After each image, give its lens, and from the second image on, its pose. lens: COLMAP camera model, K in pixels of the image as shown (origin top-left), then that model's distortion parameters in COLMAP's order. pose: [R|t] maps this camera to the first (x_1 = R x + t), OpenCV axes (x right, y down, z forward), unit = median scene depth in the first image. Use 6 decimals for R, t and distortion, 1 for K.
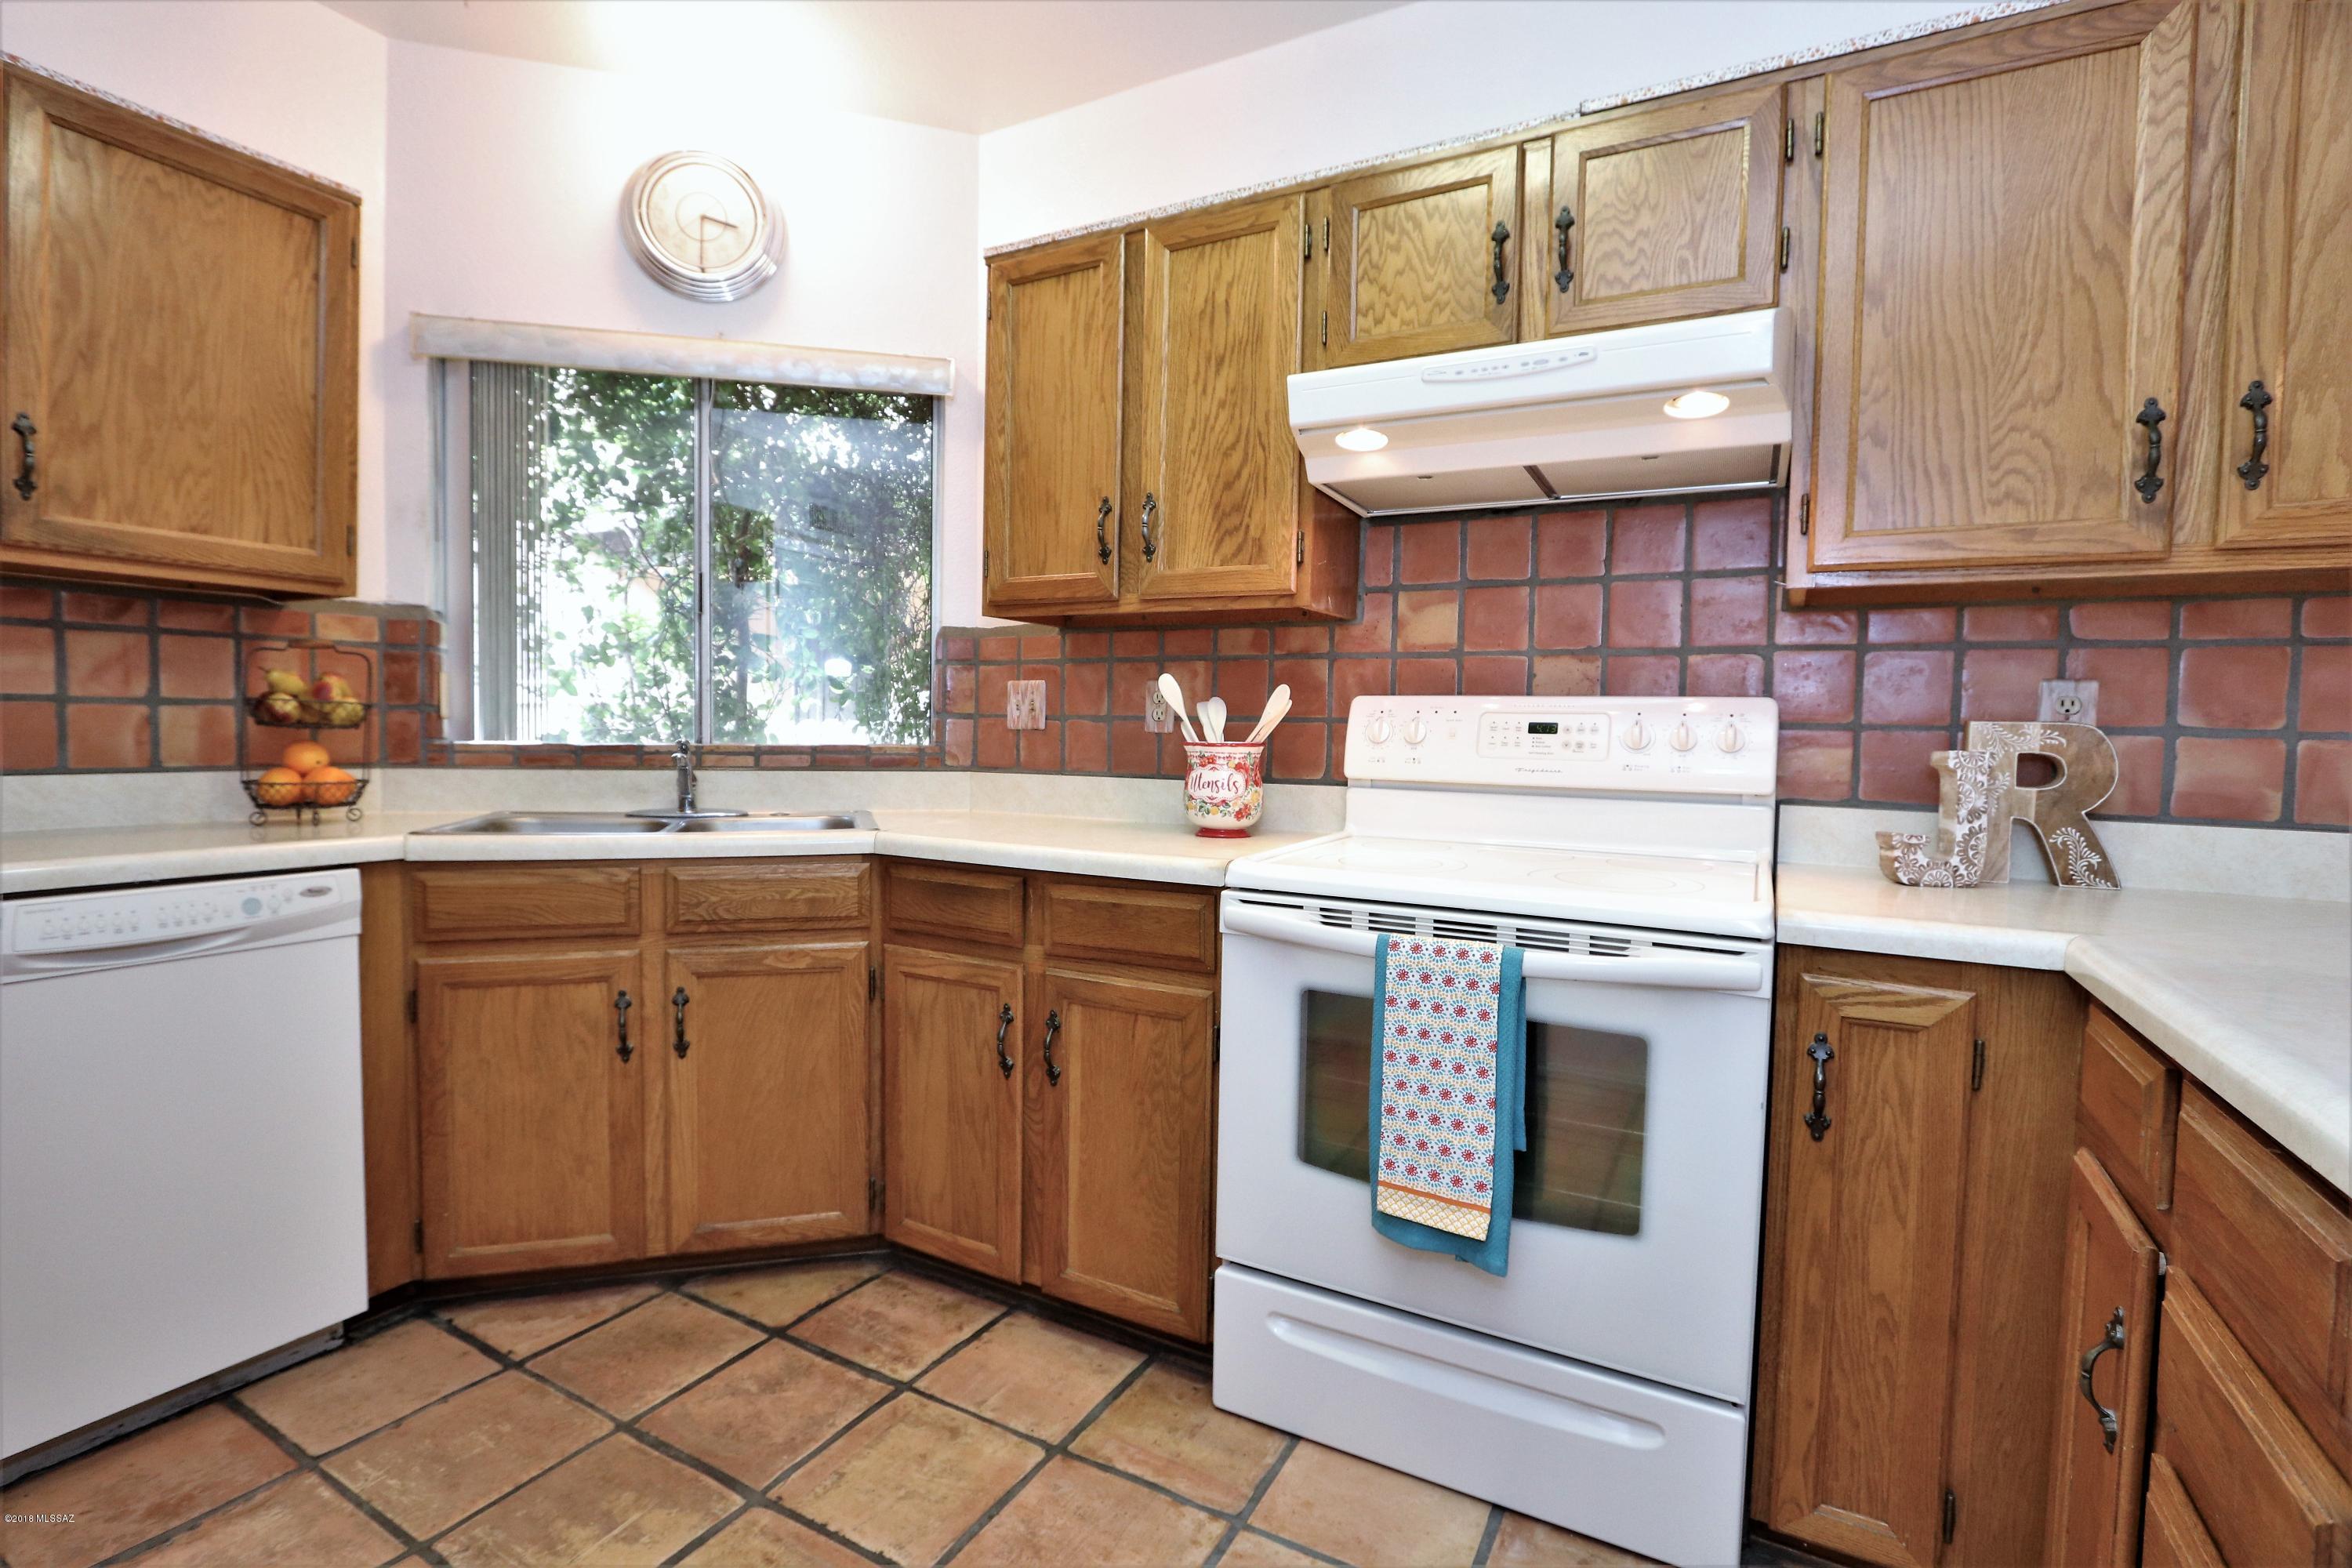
lens RADIAL K [[1083.6, 0, 1142.1], [0, 1083.6, 771.9], [0, 0, 1]] dist [-0.021019, 0.001482]
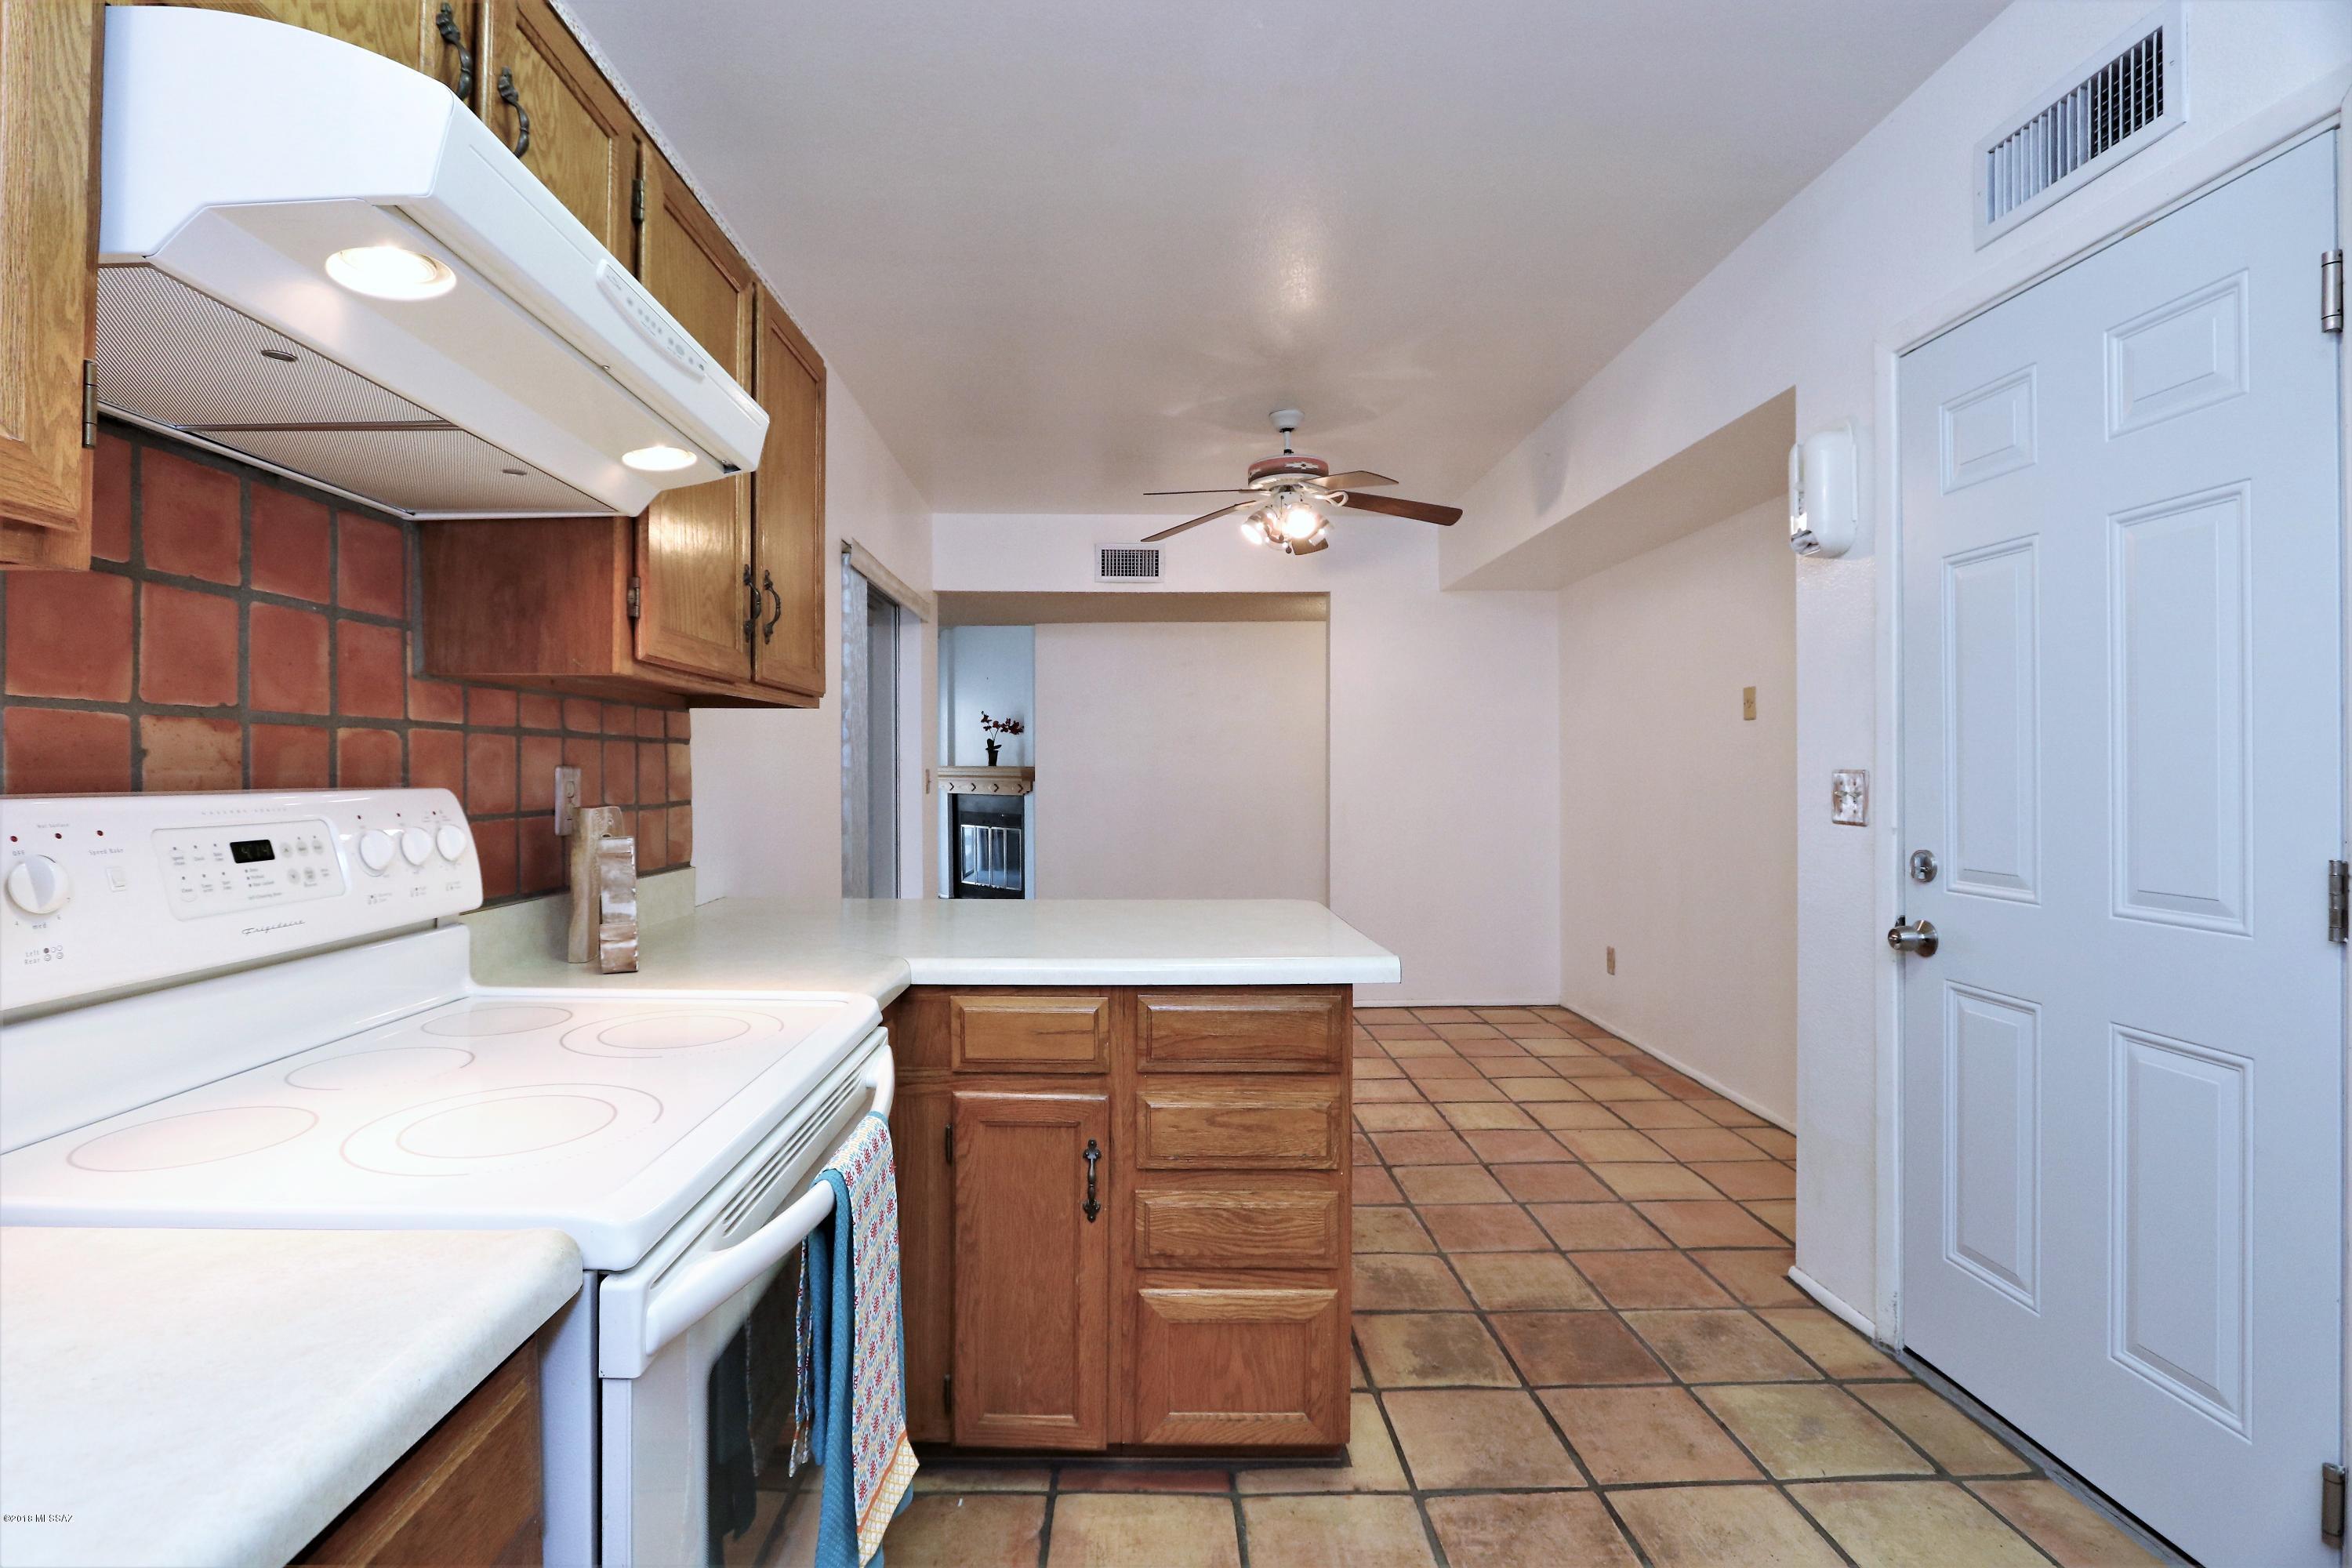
lens RADIAL K [[1091.9, 0, 1146.7], [0, 1091.9, 770.8], [0, 0, 1]] dist [-0.016112, 0.000235]
pose [[-0.506948, -0.018230, 0.861784, -0.371303], [0.028359, 0.998882, 0.037812, -0.097759], [-0.861510, 0.043608, -0.505864, 0.959094]]
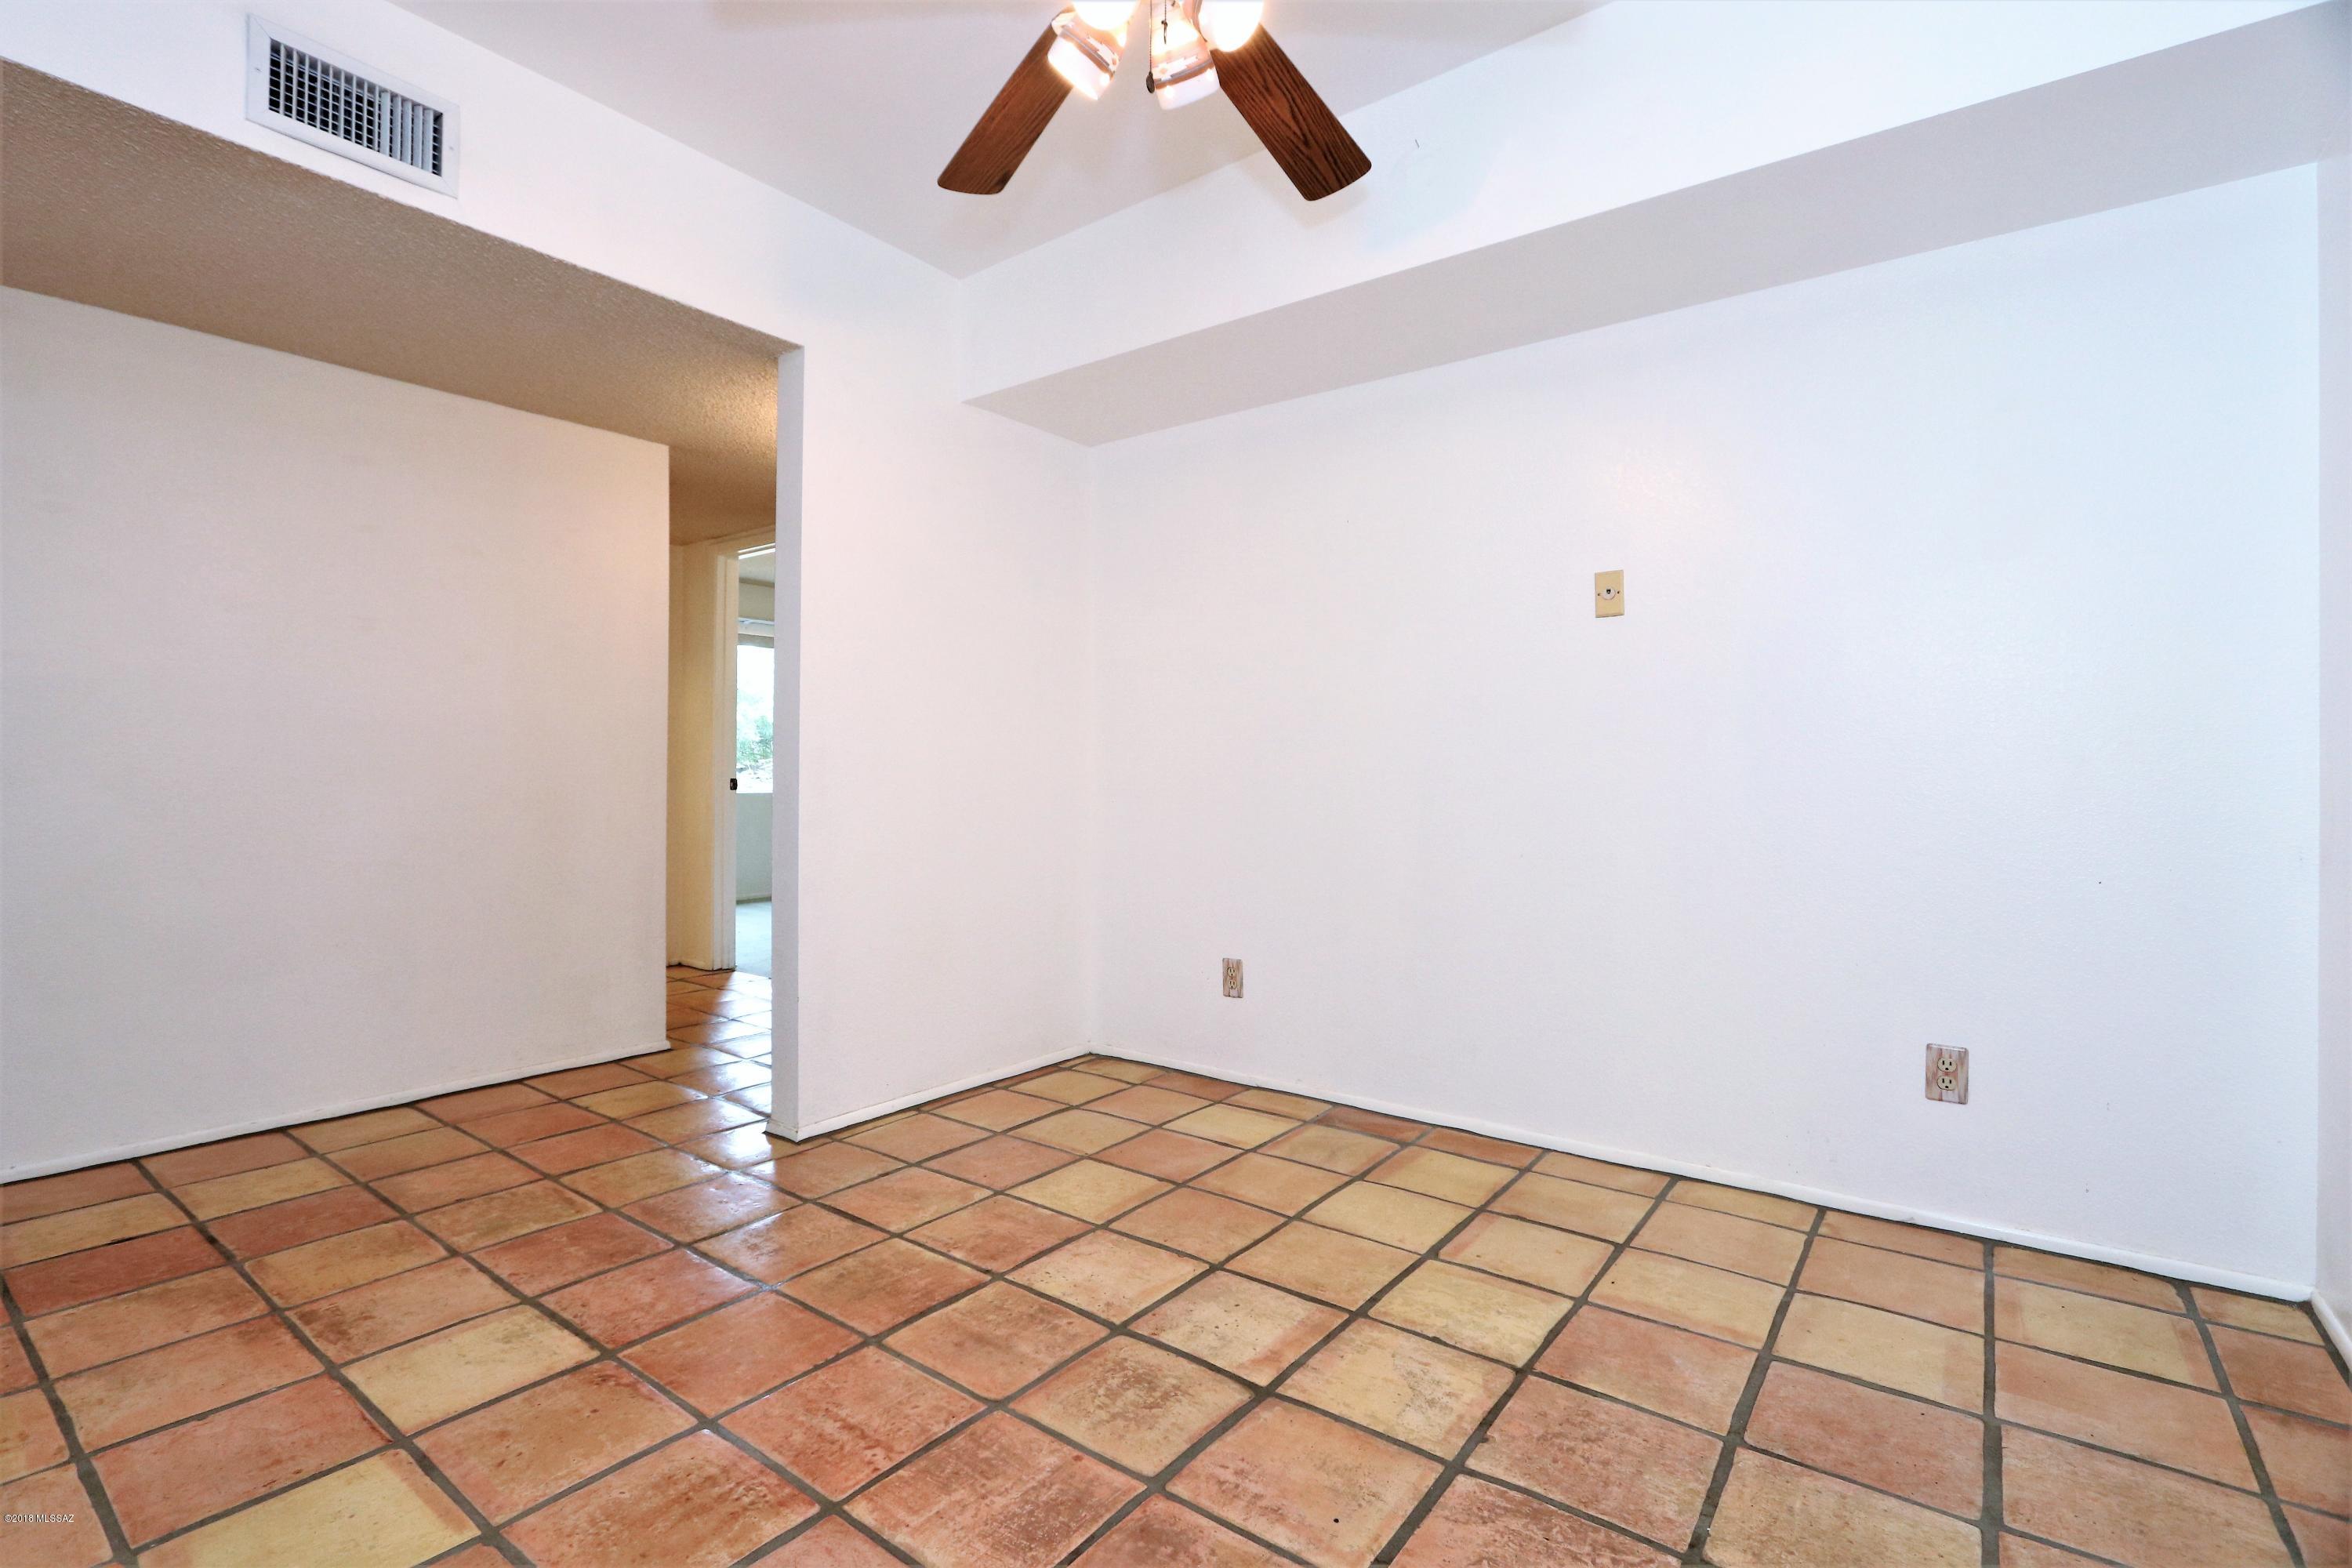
lens RADIAL K [[1083.4, 0, 1142.6], [0, 1083.4, 775.9], [0, 0, 1]] dist [-0.010978, 0.000329]
pose [[-0.989747, -0.022433, 0.141056, 1.254922], [-0.016927, 0.999052, 0.040114, 0.086566], [-0.141822, 0.037315, -0.989189, 0.477434]]
